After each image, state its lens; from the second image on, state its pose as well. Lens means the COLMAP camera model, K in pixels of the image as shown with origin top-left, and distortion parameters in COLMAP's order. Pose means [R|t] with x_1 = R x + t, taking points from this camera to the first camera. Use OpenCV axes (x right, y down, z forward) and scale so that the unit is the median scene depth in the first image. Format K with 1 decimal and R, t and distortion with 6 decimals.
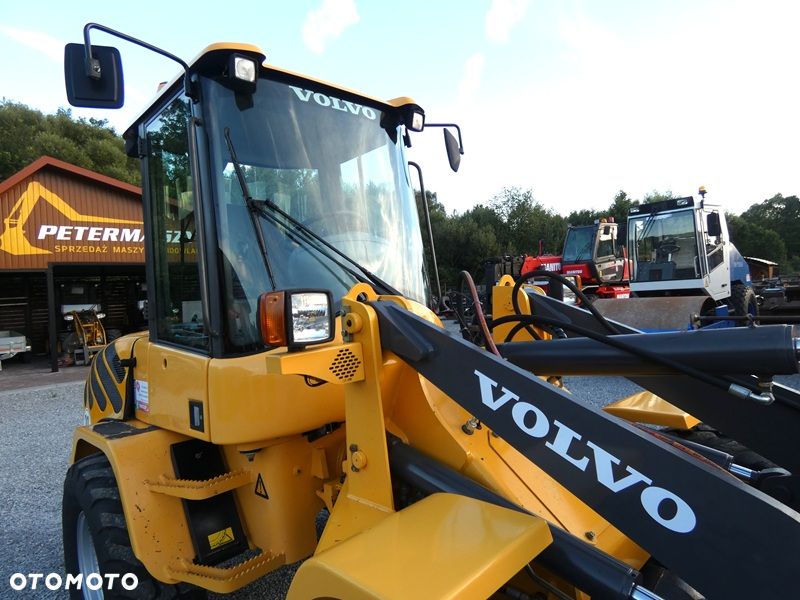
lens RADIAL K [[482.2, 0, 402.1], [0, 482.2, 294.8], [0, 0, 1]] dist [0.002215, -0.004108]
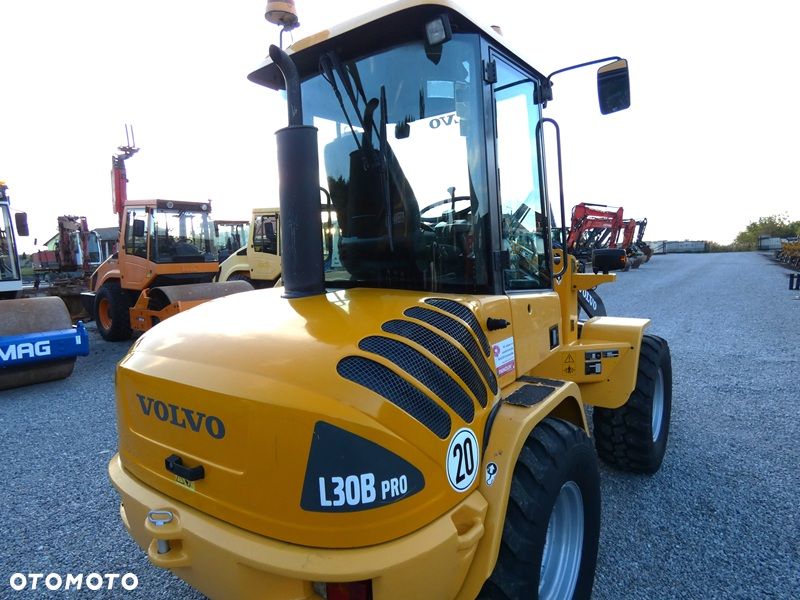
lens RADIAL K [[486.5, 0, 400.6], [0, 486.5, 297.2], [0, 0, 1]] dist [0.001760, -0.001360]
pose [[-0.148047, -0.008919, 0.988940, -0.390169], [0.054959, 0.998340, 0.017231, 0.020910], [-0.987452, 0.056902, -0.147311, 0.369014]]
